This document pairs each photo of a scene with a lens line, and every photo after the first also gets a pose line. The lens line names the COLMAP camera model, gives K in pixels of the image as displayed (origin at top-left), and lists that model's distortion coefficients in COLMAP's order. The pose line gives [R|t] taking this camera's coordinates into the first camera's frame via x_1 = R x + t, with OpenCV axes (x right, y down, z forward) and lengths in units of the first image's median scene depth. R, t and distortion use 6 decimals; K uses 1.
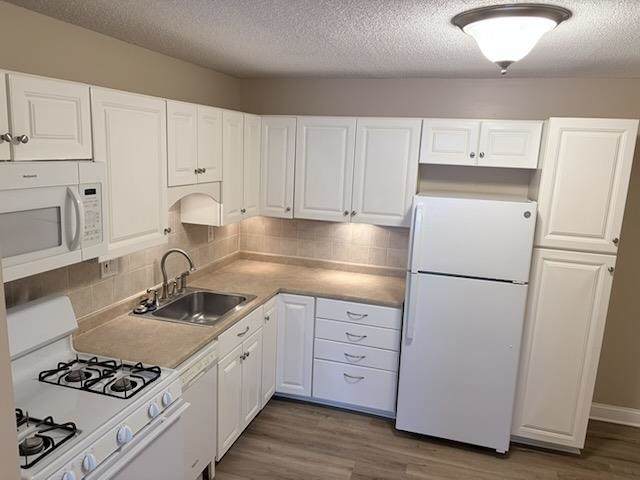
lens RADIAL K [[467.6, 0, 318.9], [0, 467.6, 241.0], [0, 0, 1]] dist [0.008638, -0.020532]
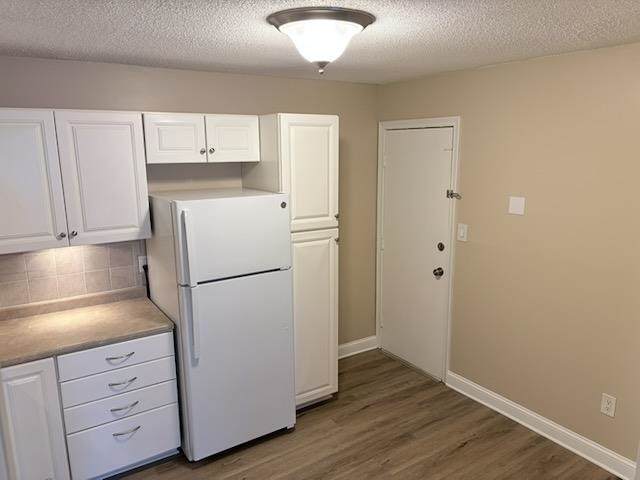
lens RADIAL K [[467.6, 0, 319.2], [0, 467.6, 242.8], [0, 0, 1]] dist [0.008638, -0.020532]
pose [[0.633373, -0.197356, 0.748258, -0.266487], [0.179551, 0.978024, 0.105974, -0.058623], [-0.752729, 0.067230, 0.654889, 0.203630]]
